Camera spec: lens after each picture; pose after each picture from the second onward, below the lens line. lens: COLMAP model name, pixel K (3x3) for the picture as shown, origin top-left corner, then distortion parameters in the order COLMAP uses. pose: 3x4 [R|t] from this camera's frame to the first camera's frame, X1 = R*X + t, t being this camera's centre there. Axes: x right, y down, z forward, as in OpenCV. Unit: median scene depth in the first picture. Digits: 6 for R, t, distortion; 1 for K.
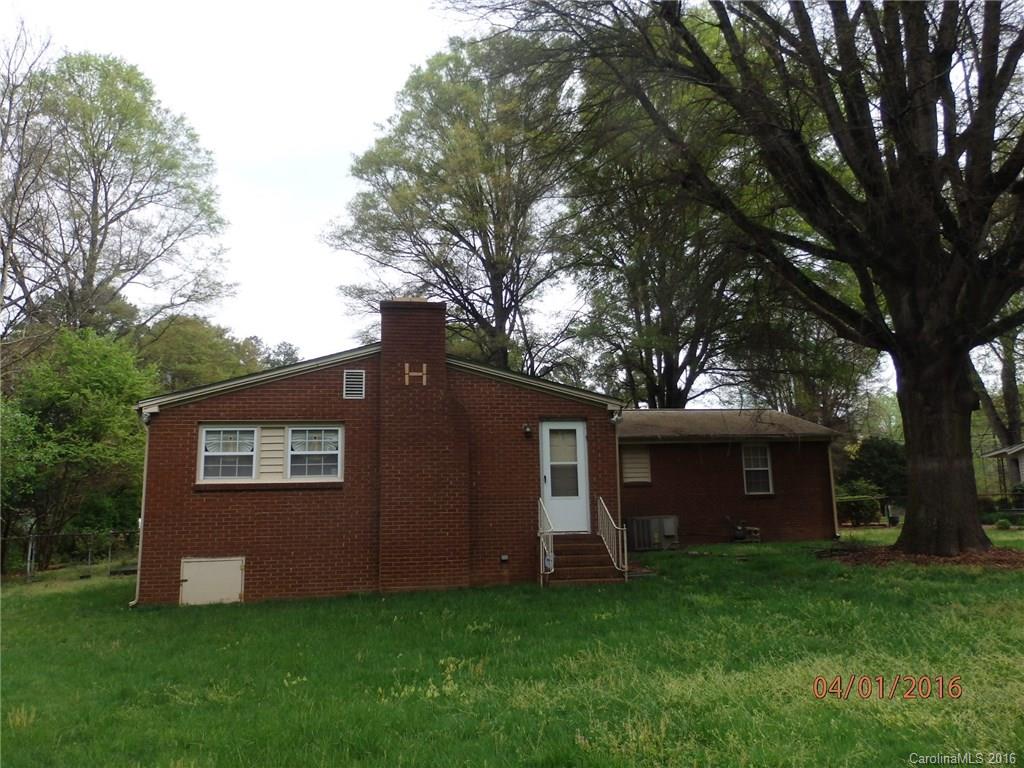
lens RADIAL K [[752.7, 0, 513.9], [0, 752.7, 384.4], [0, 0, 1]] dist [-0.008788, 0.000858]
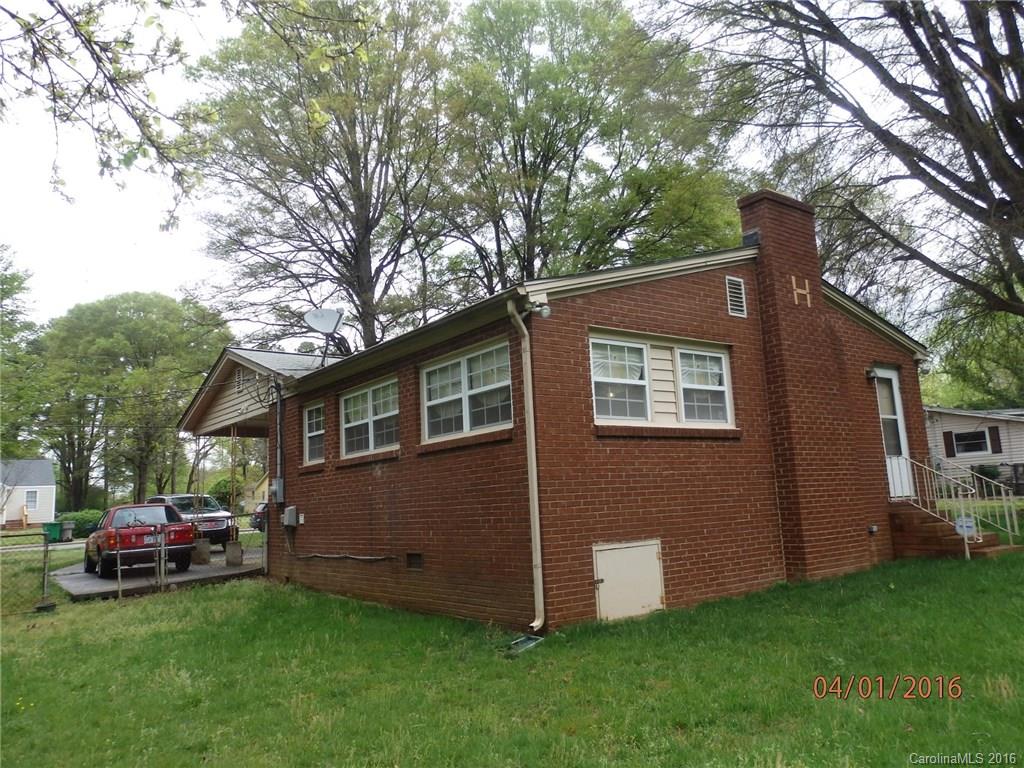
lens RADIAL K [[752.7, 0, 509.7], [0, 752.7, 380.3], [0, 0, 1]] dist [-0.008788, 0.000858]
pose [[0.886398, 0.053872, 0.459779, -0.751173], [-0.048537, 0.998547, -0.023425, 0.110179], [-0.460373, -0.001553, 0.887724, 0.466401]]
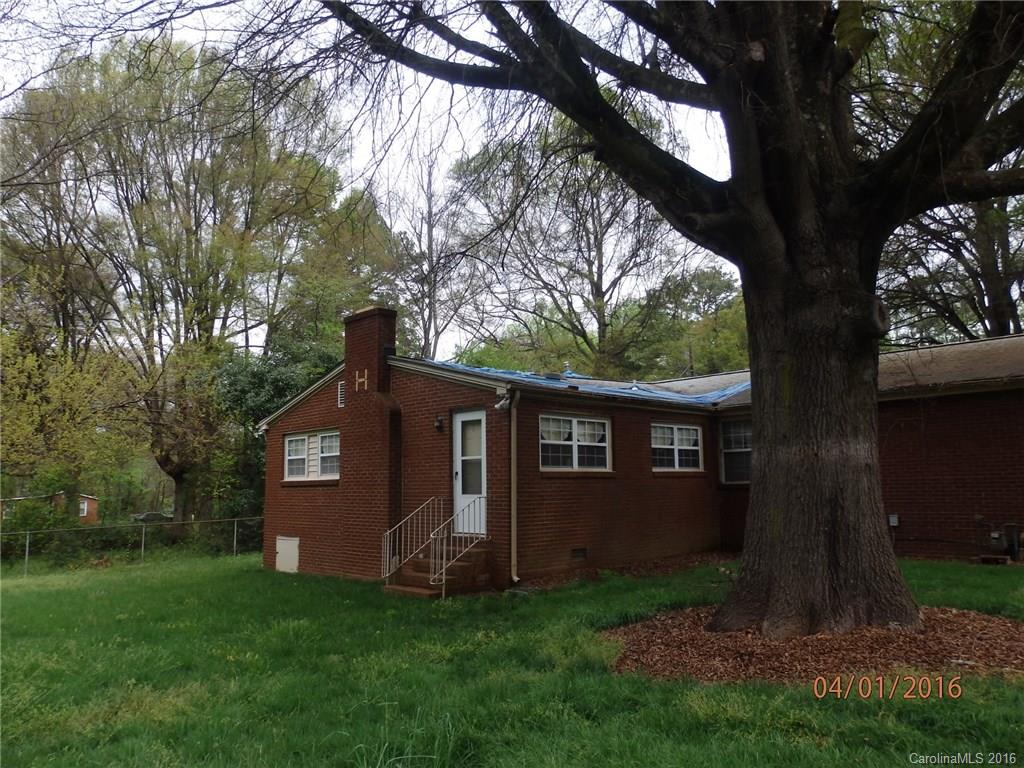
lens RADIAL K [[752.7, 0, 511.7], [0, 752.7, 385.5], [0, 0, 1]] dist [-0.008788, 0.000858]
pose [[0.580300, -0.100006, -0.808239, 0.880046], [0.125479, 0.991561, -0.032597, 0.057120], [0.804678, -0.082501, 0.587951, 0.540745]]
